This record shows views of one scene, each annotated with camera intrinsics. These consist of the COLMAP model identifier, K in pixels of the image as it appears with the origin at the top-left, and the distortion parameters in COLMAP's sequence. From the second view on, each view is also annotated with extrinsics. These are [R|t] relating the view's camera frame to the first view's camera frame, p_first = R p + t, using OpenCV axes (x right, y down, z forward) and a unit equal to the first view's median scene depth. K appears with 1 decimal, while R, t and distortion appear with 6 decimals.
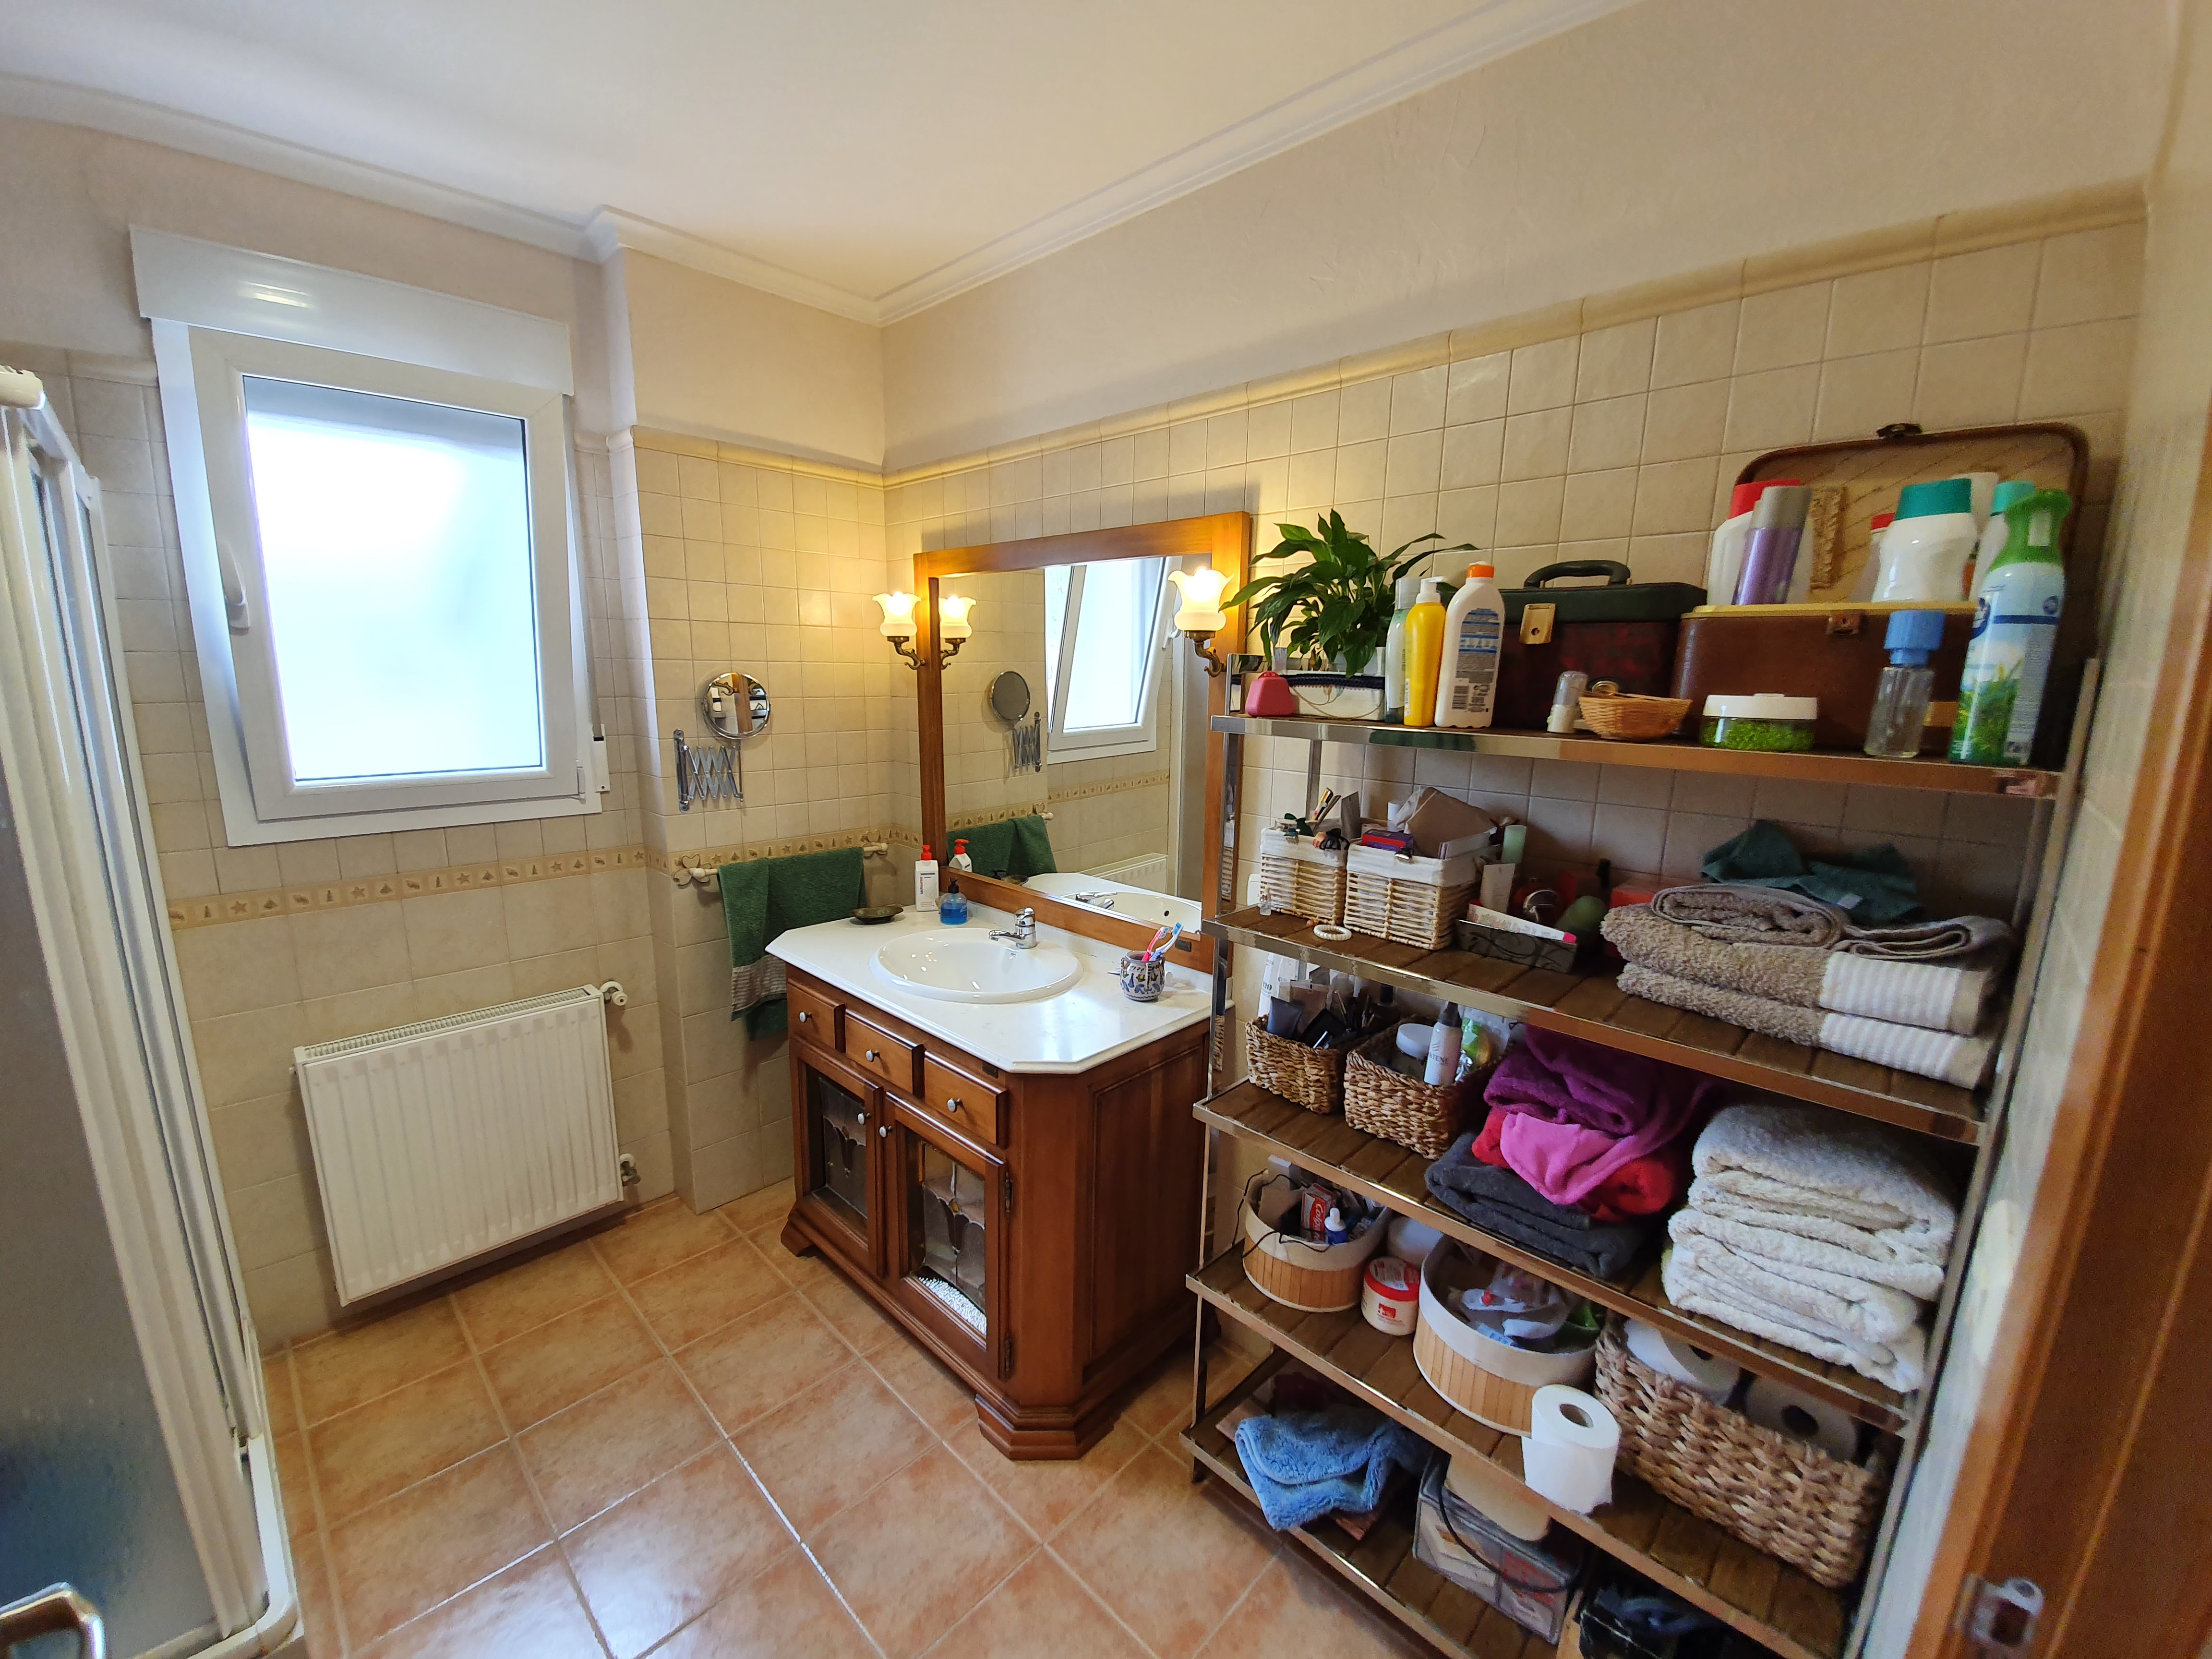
lens RADIAL K [[879.3, 0, 1097.6], [0, 879.3, 848.9], [0, 0, 1]] dist [0.010747, -0.014051]
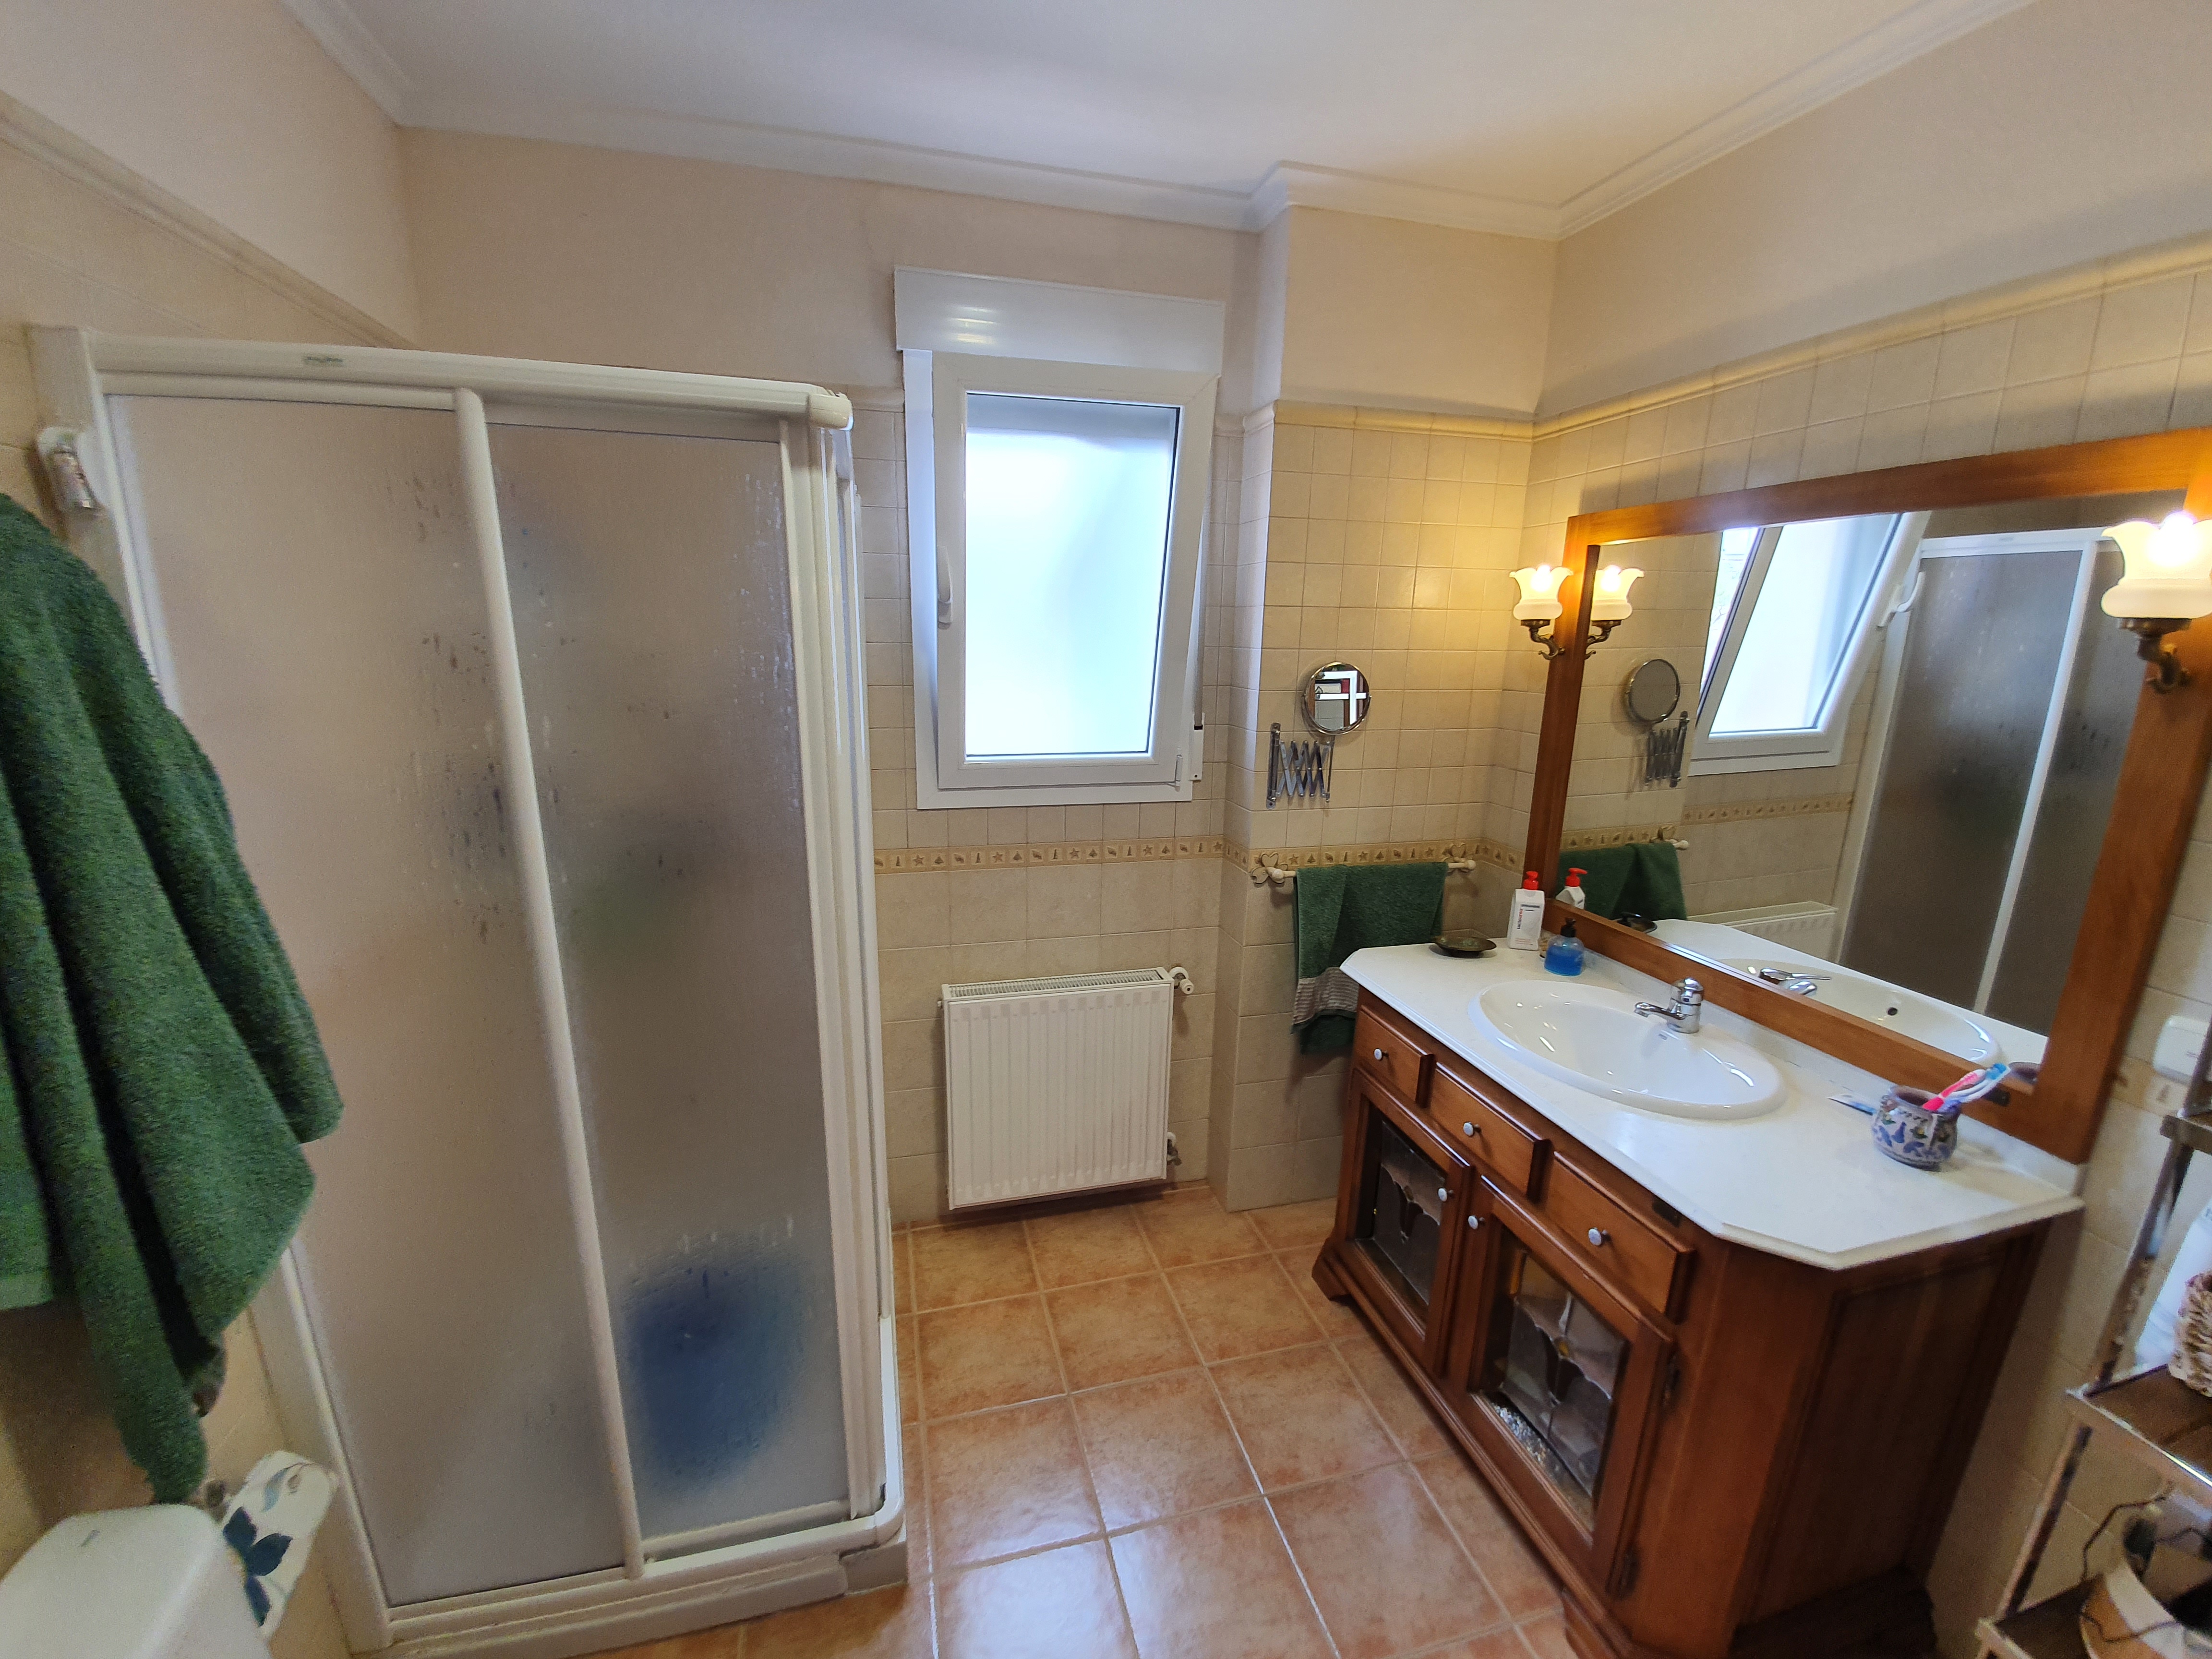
lens RADIAL K [[879.3, 0, 1097.6], [0, 879.3, 848.9], [0, 0, 1]] dist [0.010747, -0.014051]
pose [[0.853530, 0.119253, -0.507213, -0.146543], [-0.104443, 0.992857, 0.057679, -0.035612], [0.510469, 0.003744, 0.859888, 0.087429]]
